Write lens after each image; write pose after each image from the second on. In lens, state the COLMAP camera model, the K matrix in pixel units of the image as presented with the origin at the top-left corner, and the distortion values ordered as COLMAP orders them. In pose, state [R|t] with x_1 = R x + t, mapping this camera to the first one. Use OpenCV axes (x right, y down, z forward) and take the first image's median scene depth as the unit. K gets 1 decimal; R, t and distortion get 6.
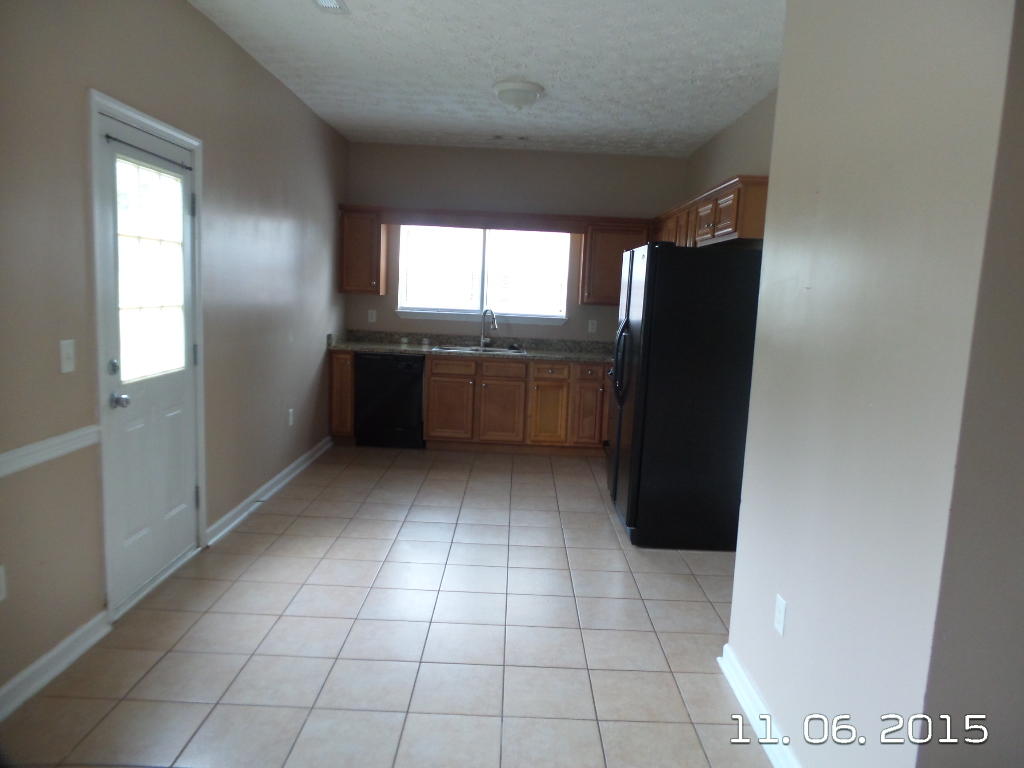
lens RADIAL K [[696.7, 0, 510.9], [0, 696.7, 388.5], [0, 0, 1]] dist [-0.002442, 0.003904]
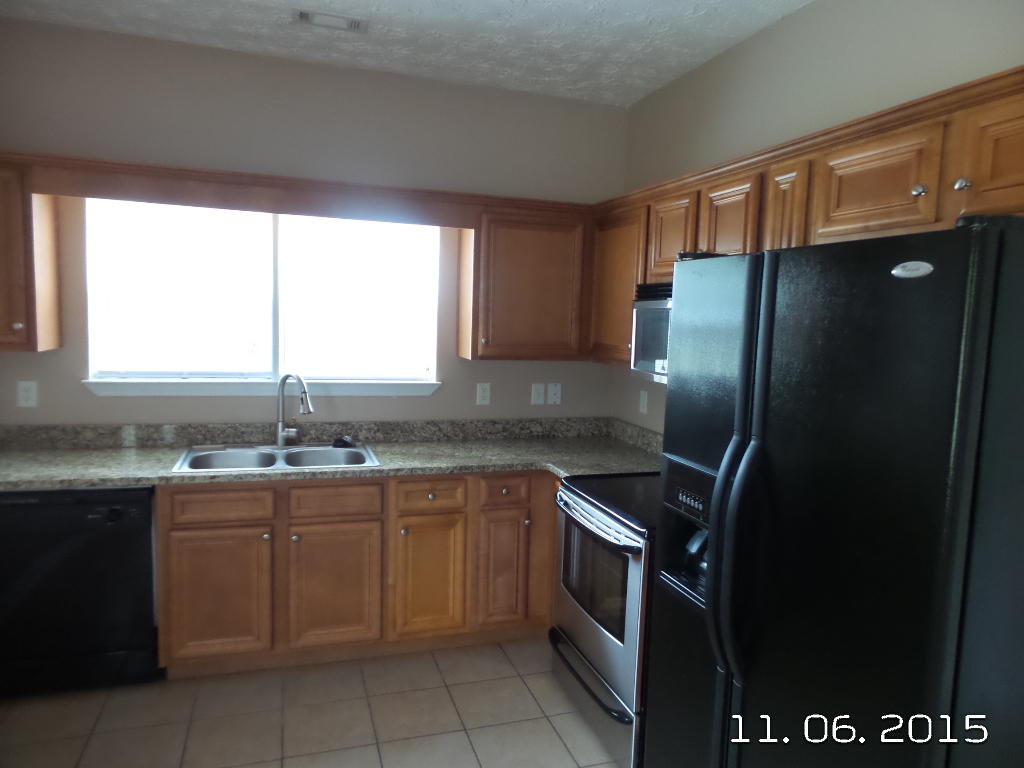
lens RADIAL K [[696.7, 0, 510.9], [0, 696.7, 388.5], [0, 0, 1]] dist [-0.002442, 0.003904]
pose [[0.946067, -0.045411, 0.320773, -0.046186], [0.051896, 0.998584, -0.011694, -0.092356], [-0.319788, 0.027710, 0.947084, 0.492937]]
